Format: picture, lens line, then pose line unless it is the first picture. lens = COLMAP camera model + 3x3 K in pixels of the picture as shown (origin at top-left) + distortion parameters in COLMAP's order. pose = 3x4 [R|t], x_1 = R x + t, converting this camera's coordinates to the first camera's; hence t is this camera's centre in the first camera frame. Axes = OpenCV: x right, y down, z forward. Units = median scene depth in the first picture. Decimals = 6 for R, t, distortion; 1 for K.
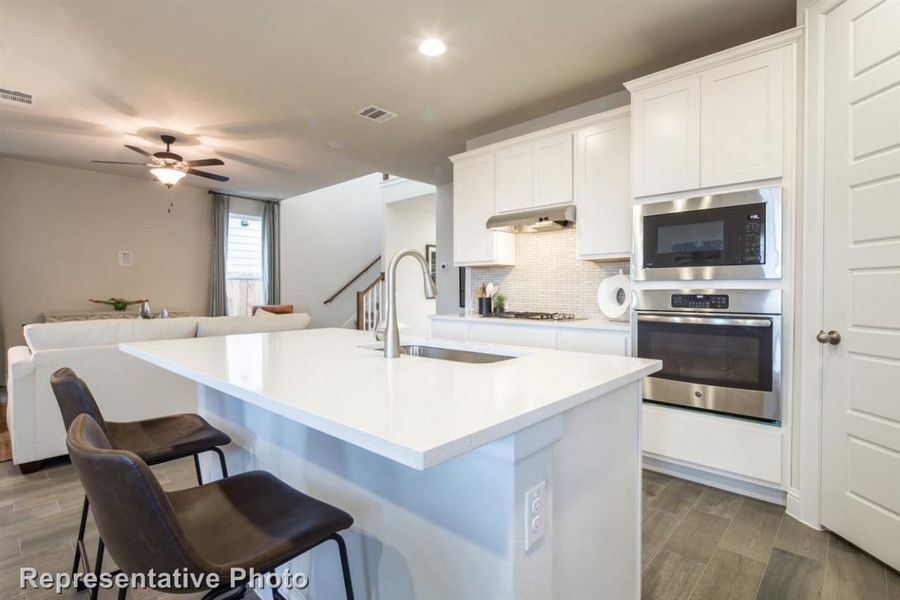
lens RADIAL K [[434.5, 0, 442.9], [0, 434.5, 296.7], [0, 0, 1]] dist [0.002237, -0.001223]
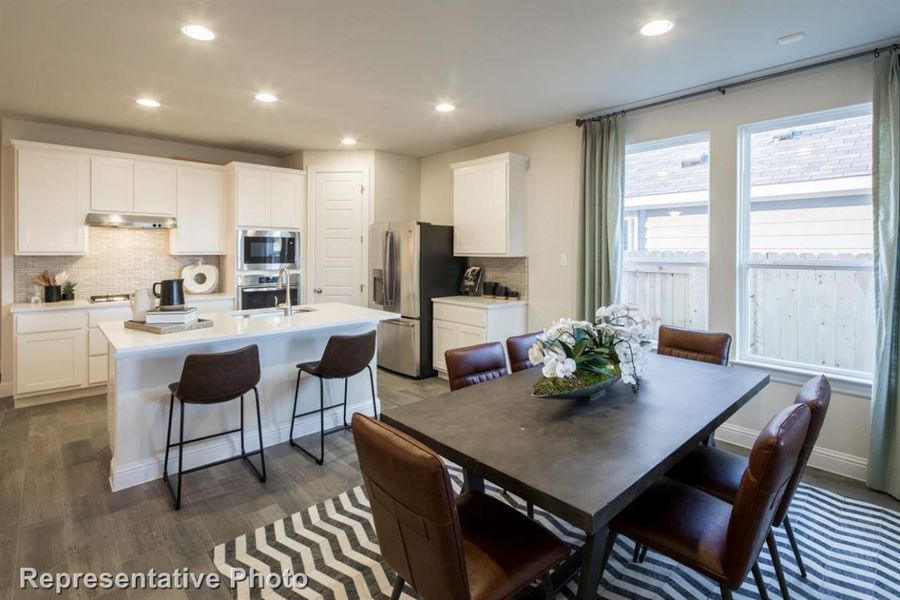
lens RADIAL K [[434.5, 0, 438.9], [0, 434.5, 255.0], [0, 0, 1]] dist [0.002237, -0.001223]
pose [[0.081680, -0.007102, 0.996633, -0.955473], [0.009164, 0.999938, 0.006375, -0.076664], [-0.996616, 0.008612, 0.081740, 0.000627]]
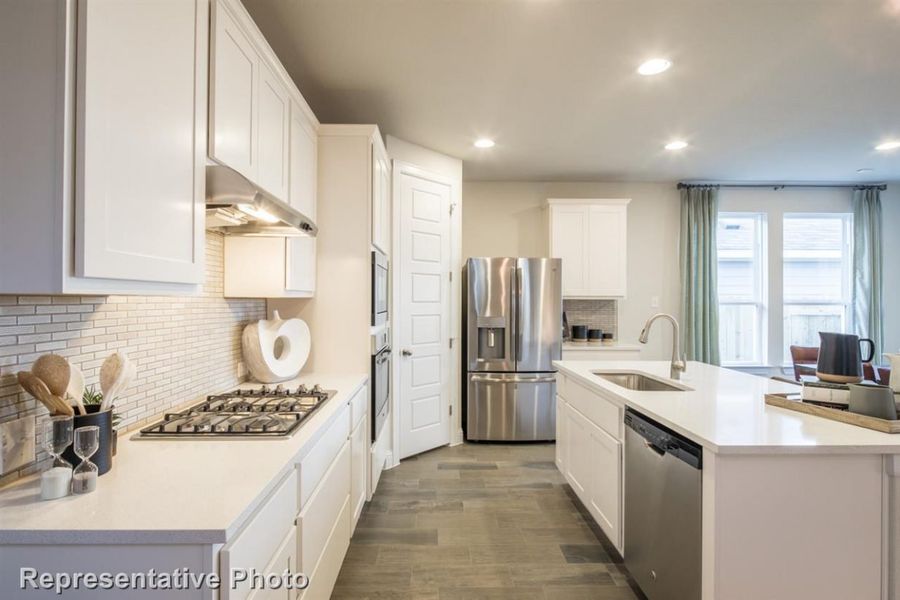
lens RADIAL K [[434.5, 0, 443.3], [0, 434.5, 296.8], [0, 0, 1]] dist [0.002237, -0.001223]
pose [[-0.695053, 0.003412, 0.718950, -0.284851], [0.007622, 0.999968, 0.002622, -0.076973], [-0.718918, 0.007302, -0.695057, 1.130521]]
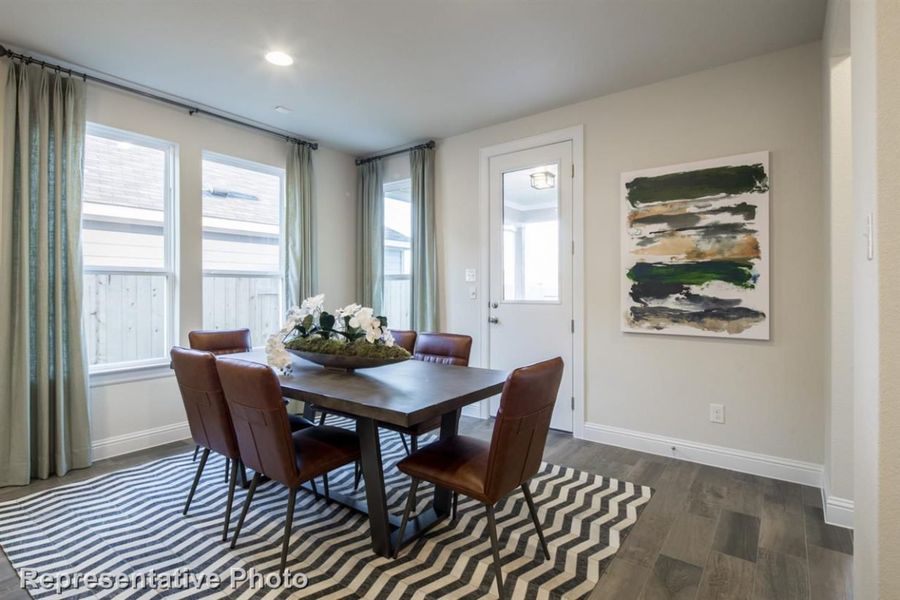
lens RADIAL K [[461.2, 0, 451.8], [0, 461.2, 295.0], [0, 0, 1]] dist [0.004069, -0.000650]
pose [[-0.991921, 0.004586, -0.126778, -0.467948], [0.001284, 0.999658, 0.026113, -0.025945], [0.126854, 0.025739, -0.991587, 0.565999]]
